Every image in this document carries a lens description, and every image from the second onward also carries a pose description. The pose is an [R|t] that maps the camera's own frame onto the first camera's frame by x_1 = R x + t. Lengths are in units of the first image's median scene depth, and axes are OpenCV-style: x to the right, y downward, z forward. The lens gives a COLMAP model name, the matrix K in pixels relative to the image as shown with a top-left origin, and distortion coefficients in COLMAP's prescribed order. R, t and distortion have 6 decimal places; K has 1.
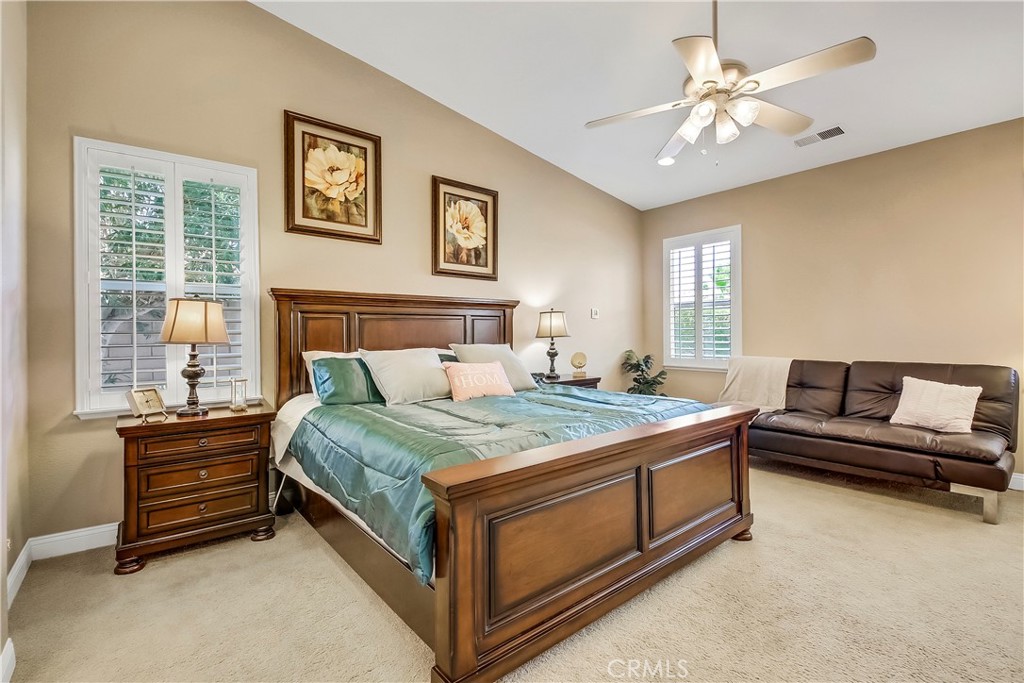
lens RADIAL K [[447.7, 0, 515.6], [0, 447.7, 335.8], [0, 0, 1]] dist [-0.005286, -0.000870]
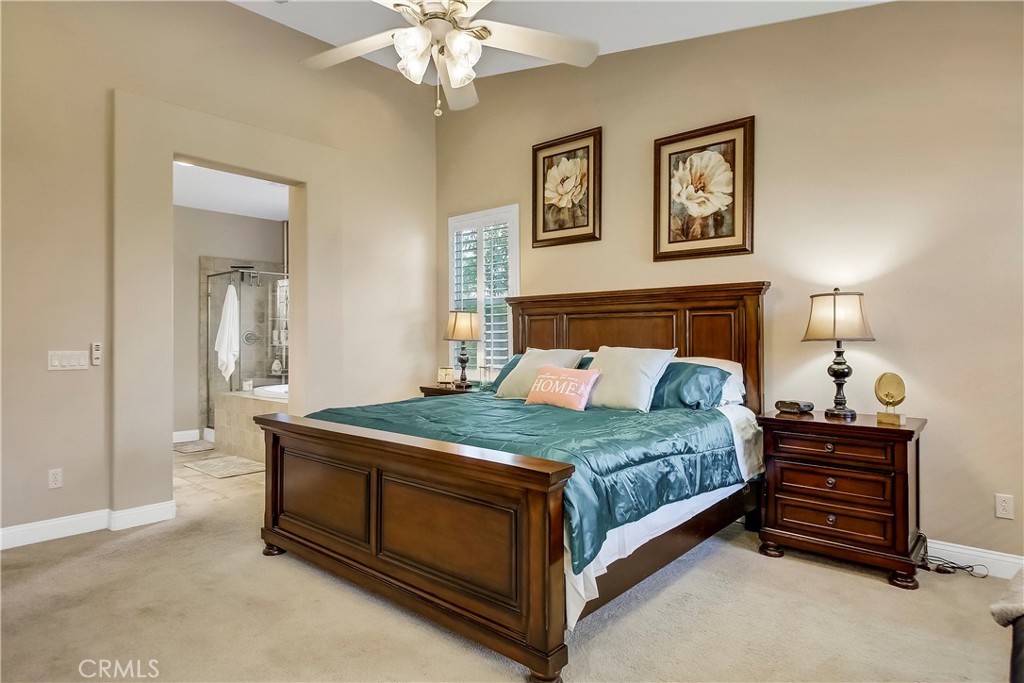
lens RADIAL K [[499.3, 0, 481.8], [0, 499.3, 339.3], [0, 0, 1]] dist [-0.020931, -0.001897]
pose [[0.180891, 0.018681, -0.983326, 0.640602], [0.001879, 0.999811, 0.019340, -0.012306], [0.983501, -0.005346, 0.180822, 0.510017]]
